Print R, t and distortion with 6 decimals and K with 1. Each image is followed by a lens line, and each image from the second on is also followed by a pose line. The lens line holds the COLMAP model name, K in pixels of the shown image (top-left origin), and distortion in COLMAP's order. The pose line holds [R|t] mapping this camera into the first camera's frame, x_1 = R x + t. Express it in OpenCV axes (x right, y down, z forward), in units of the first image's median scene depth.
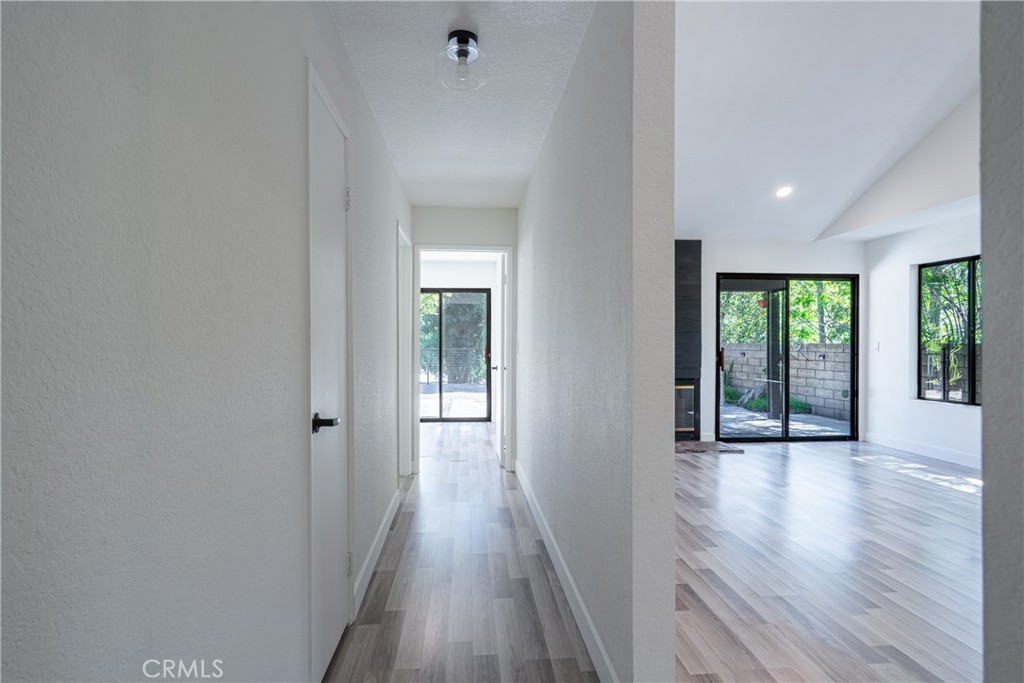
lens RADIAL K [[520.9, 0, 508.8], [0, 520.9, 344.5], [0, 0, 1]] dist [0.001458, 0.000264]
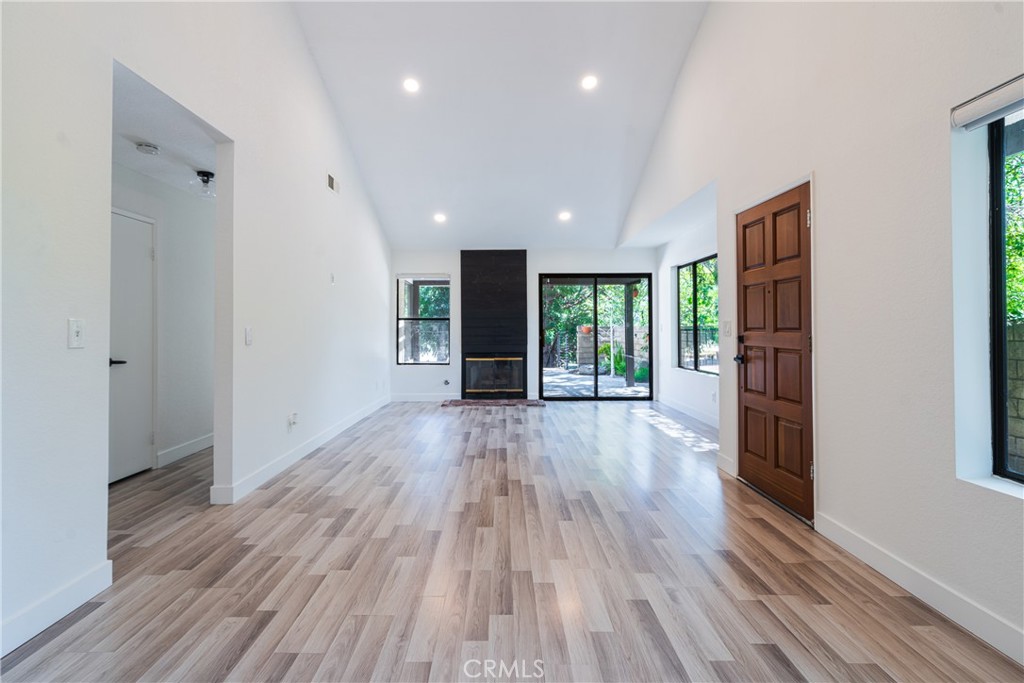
lens RADIAL K [[484.5, 0, 497.9], [0, 484.5, 320.2], [0, 0, 1]] dist [-0.001923, 0.000087]
pose [[0.995372, -0.005318, -0.095948, 0.412547], [0.003673, 0.999843, -0.017314, 0.003444], [0.096025, 0.016882, 0.995236, -0.250560]]
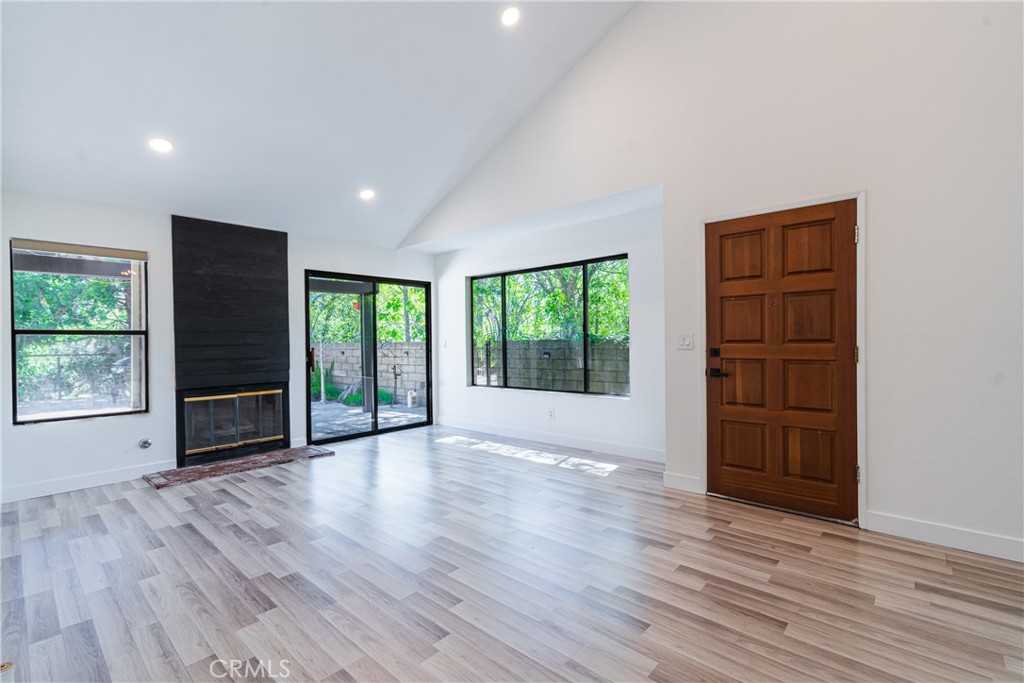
lens RADIAL K [[461.2, 0, 504.4], [0, 461.2, 343.8], [0, 0, 1]] dist [-0.001577, 0.000285]
pose [[0.737973, -0.016104, 0.674638, 0.096000], [0.017014, 0.999841, 0.005256, 0.000611], [-0.674616, 0.007600, 0.738130, 0.129745]]
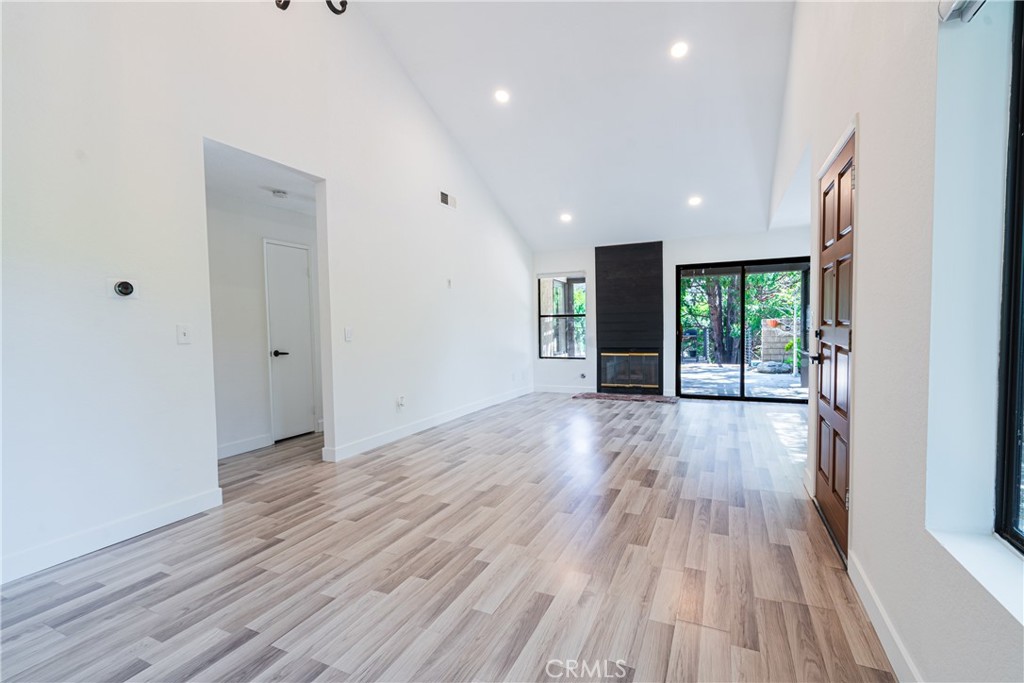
lens RADIAL K [[461.7, 0, 512.1], [0, 461.7, 346.1], [0, 0, 1]] dist [-0.002987, -0.000056]
pose [[0.866782, 0.006480, -0.498646, 0.615217], [0.017823, 0.998874, 0.043962, 0.003279], [0.498369, -0.046993, 0.865690, -0.188019]]
